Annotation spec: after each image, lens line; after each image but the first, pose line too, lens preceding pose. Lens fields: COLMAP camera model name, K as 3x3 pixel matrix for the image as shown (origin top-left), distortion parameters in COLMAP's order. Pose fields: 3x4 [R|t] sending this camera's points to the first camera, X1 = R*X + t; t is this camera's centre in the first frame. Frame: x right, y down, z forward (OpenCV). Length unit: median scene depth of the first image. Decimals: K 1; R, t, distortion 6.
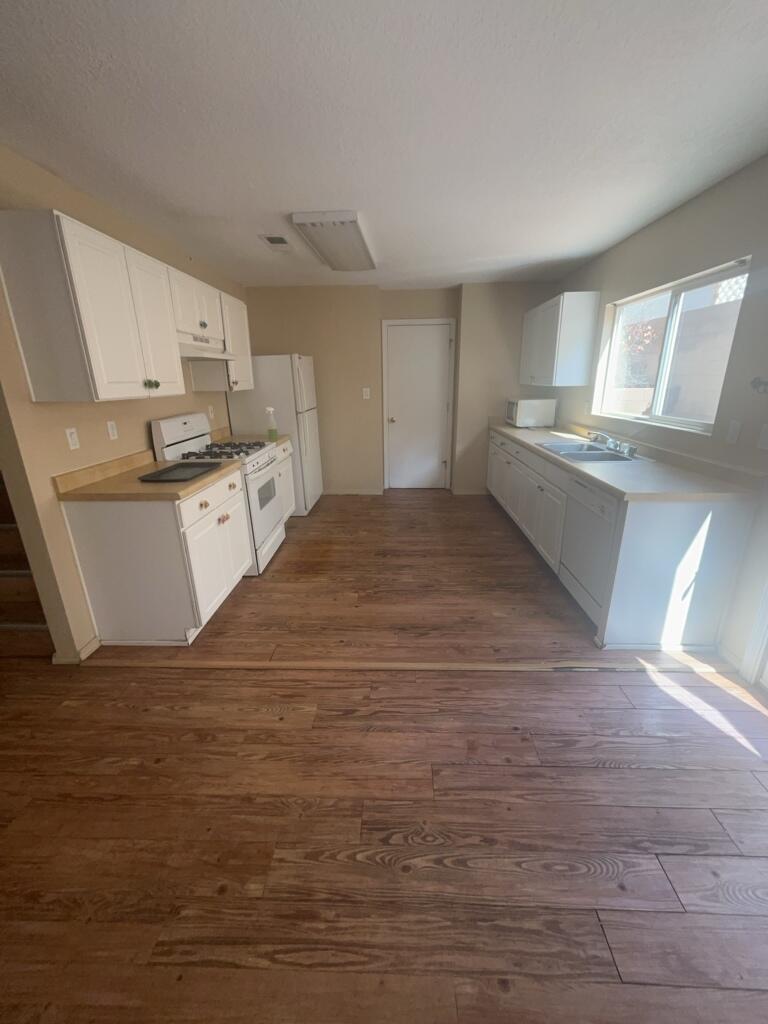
lens RADIAL K [[411.9, 0, 384.0], [0, 411.9, 512.0], [0, 0, 1]] dist [-0.000947, 0.000065]
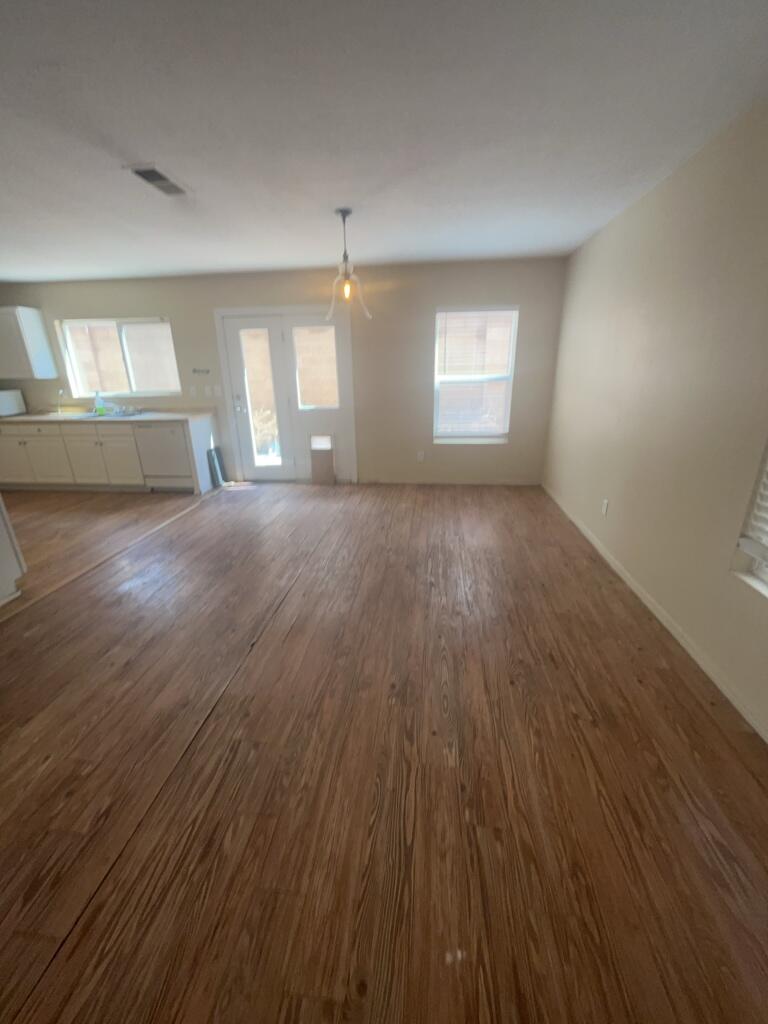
lens RADIAL K [[414.3, 0, 384.0], [0, 414.3, 512.0], [0, 0, 1]] dist [0.001789, 0.000363]
pose [[0.076009, -0.318807, 0.944767, -1.289985], [0.326123, 0.903344, 0.278592, 0.107435], [-0.942267, 0.286935, 0.172632, -0.222026]]
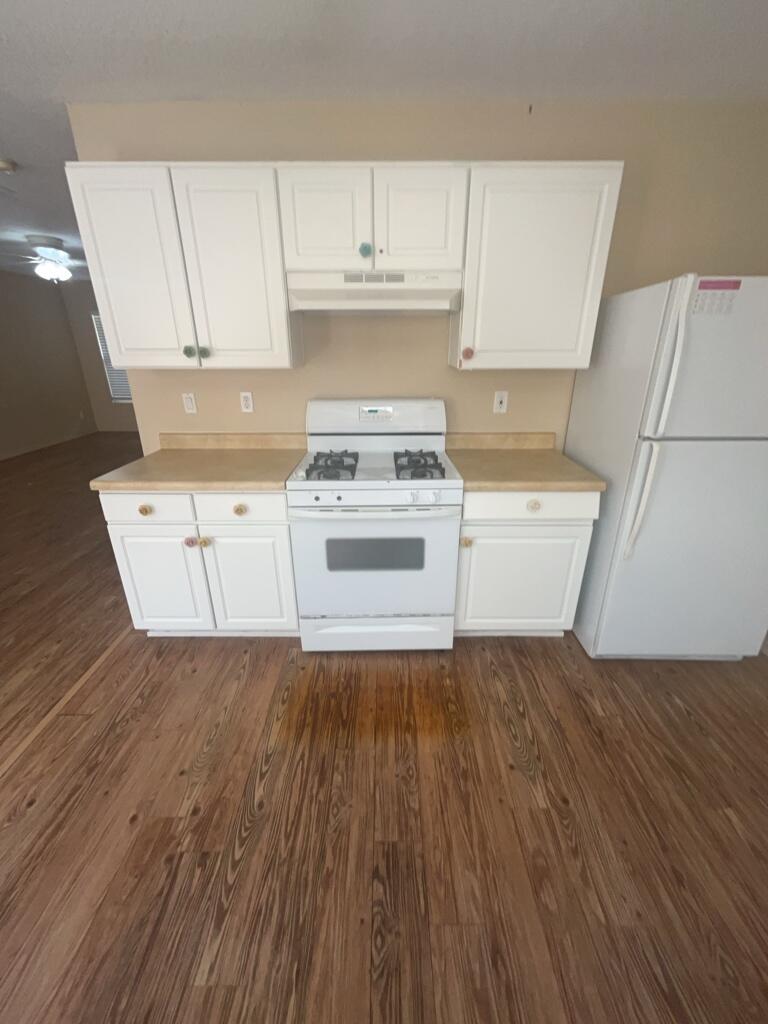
lens RADIAL K [[414.3, 0, 384.0], [0, 414.3, 512.0], [0, 0, 1]] dist [0.001789, 0.000363]
pose [[0.030363, 0.384860, -0.922475, 0.273868], [-0.309070, 0.881287, 0.357503, -0.384779], [0.950555, 0.274254, 0.145707, 1.160113]]
